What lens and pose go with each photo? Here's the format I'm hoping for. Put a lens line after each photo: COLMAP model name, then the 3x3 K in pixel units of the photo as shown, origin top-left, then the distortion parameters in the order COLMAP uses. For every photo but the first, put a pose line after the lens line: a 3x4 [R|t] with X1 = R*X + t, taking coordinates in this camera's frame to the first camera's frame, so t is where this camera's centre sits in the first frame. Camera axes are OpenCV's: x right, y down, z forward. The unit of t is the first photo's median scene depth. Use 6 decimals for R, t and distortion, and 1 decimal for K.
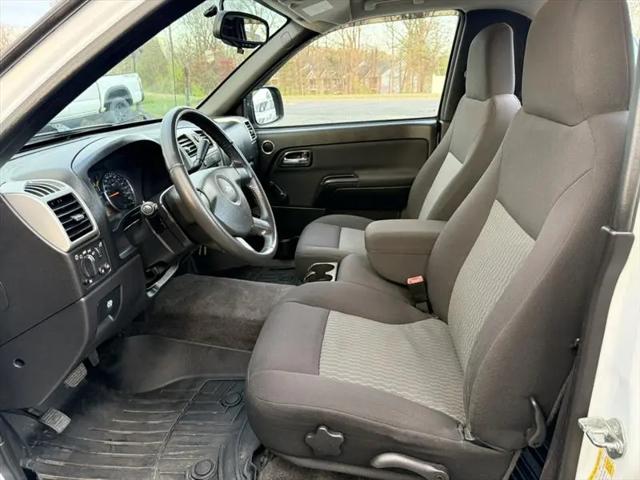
lens RADIAL K [[456.1, 0, 311.6], [0, 456.1, 230.7], [0, 0, 1]] dist [0.056685, -0.082076]
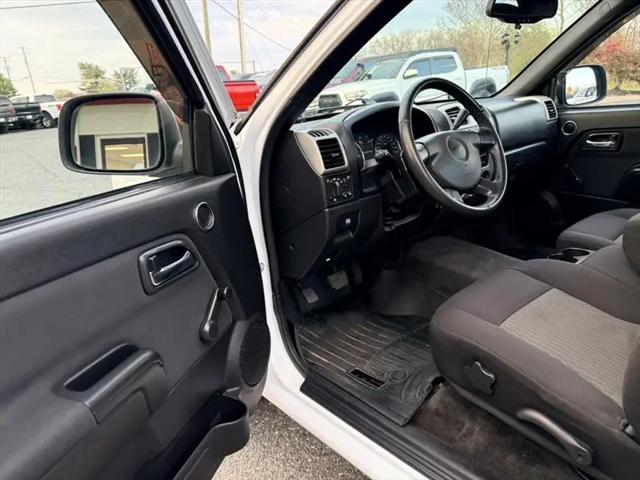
lens RADIAL K [[456.1, 0, 311.6], [0, 456.1, 230.7], [0, 0, 1]] dist [0.056685, -0.082076]
pose [[0.725587, 0.179338, -0.664350, 0.398566], [-0.174478, 0.981840, 0.074482, 0.100989], [0.665643, 0.061871, 0.743701, -0.102500]]
